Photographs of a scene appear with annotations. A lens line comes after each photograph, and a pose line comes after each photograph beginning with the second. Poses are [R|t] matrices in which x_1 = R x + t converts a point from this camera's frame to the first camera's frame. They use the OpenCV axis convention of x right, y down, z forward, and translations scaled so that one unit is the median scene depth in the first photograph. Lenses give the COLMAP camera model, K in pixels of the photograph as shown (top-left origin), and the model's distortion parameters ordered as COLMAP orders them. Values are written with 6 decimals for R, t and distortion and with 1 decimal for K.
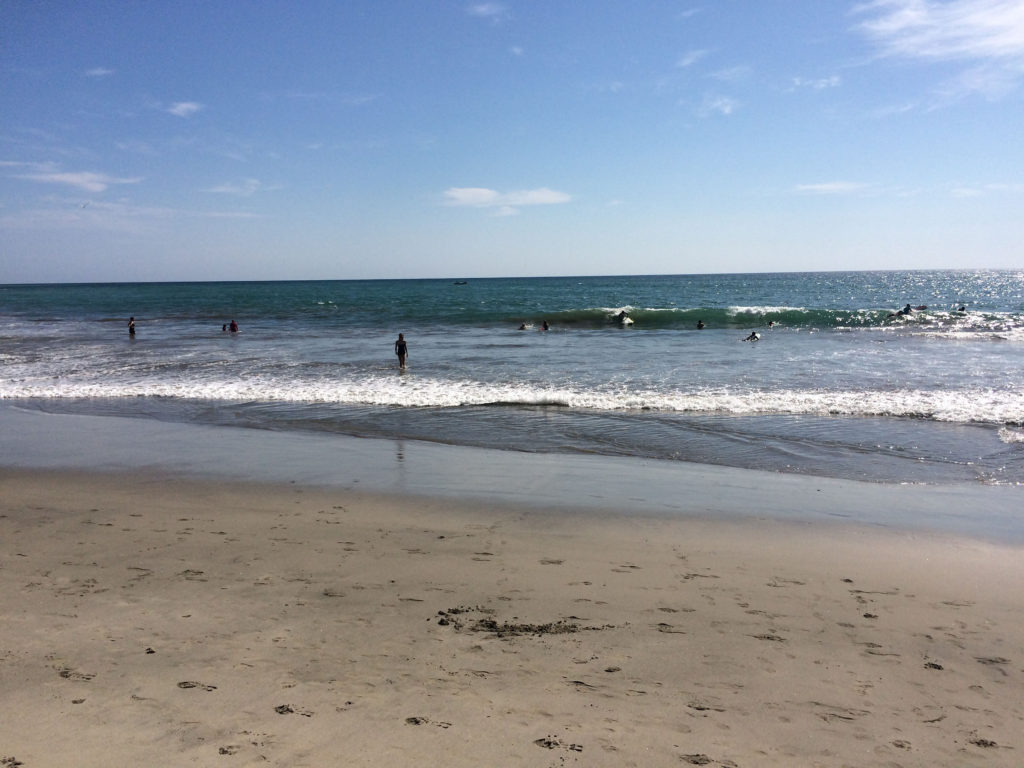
lens RADIAL K [[890.6, 0, 515.4], [0, 890.6, 386.1], [0, 0, 1]] dist [0.072772, -0.045779]
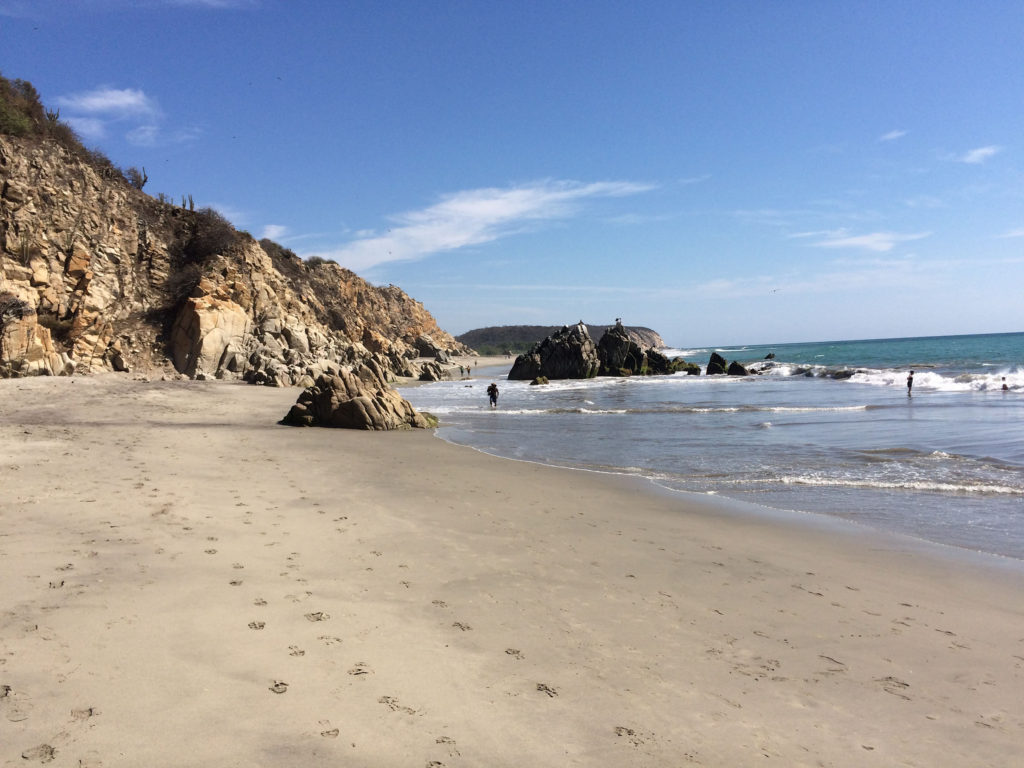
lens RADIAL K [[890.6, 0, 515.0], [0, 890.6, 388.3], [0, 0, 1]] dist [0.072772, -0.045779]
pose [[0.684598, 0.012556, -0.728813, -0.010885], [-0.055143, 0.997879, -0.034606, -0.001412], [0.726833, 0.063880, 0.683838, 0.153545]]
